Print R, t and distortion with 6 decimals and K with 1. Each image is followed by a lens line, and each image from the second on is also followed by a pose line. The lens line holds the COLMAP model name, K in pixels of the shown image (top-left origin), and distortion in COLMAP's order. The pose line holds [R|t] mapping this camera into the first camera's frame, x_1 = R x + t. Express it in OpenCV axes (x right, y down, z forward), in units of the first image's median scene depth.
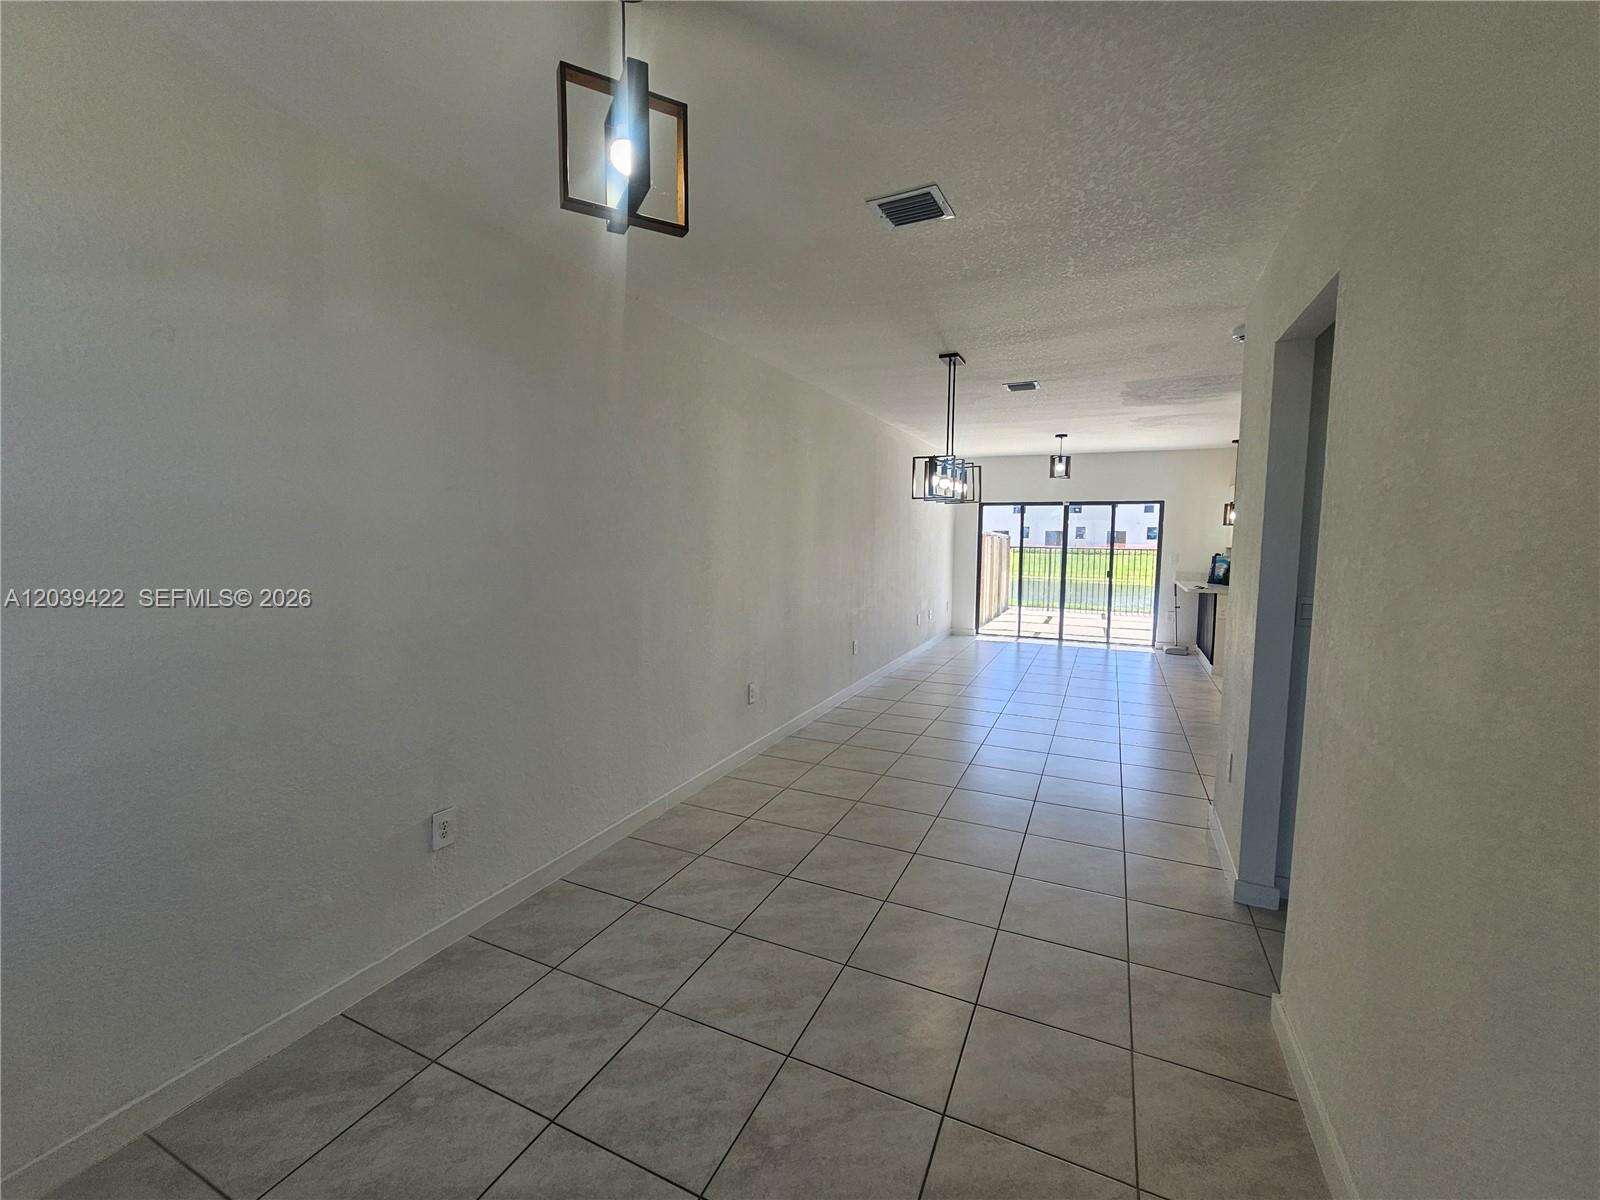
lens RADIAL K [[654.0, 0, 808.9], [0, 654.0, 602.5], [0, 0, 1]] dist [0.000607, 0.000077]
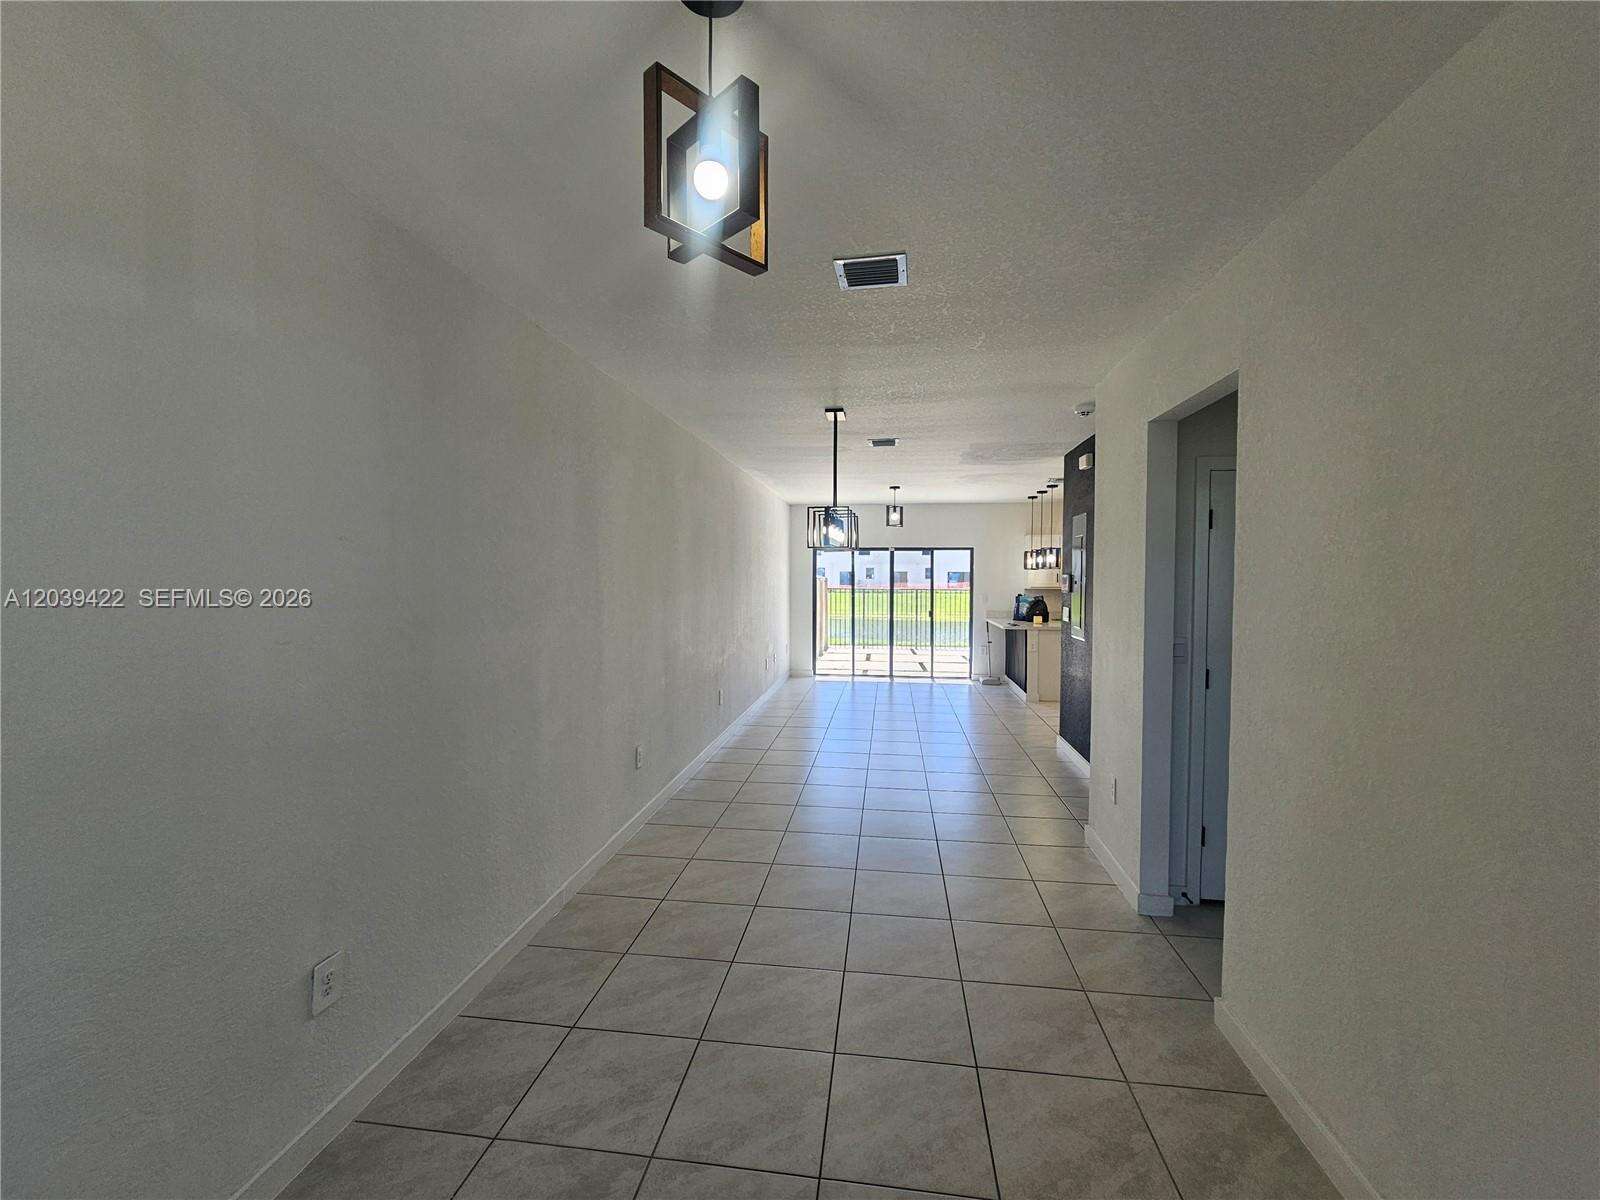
lens RADIAL K [[654.0, 0, 803.3], [0, 654.0, 601.9], [0, 0, 1]] dist [0.000607, 0.000077]
pose [[0.955373, -0.016371, 0.294949, -0.152656], [0.034860, 0.997735, -0.057537, -0.019240], [-0.293339, 0.065251, 0.953779, 0.053864]]
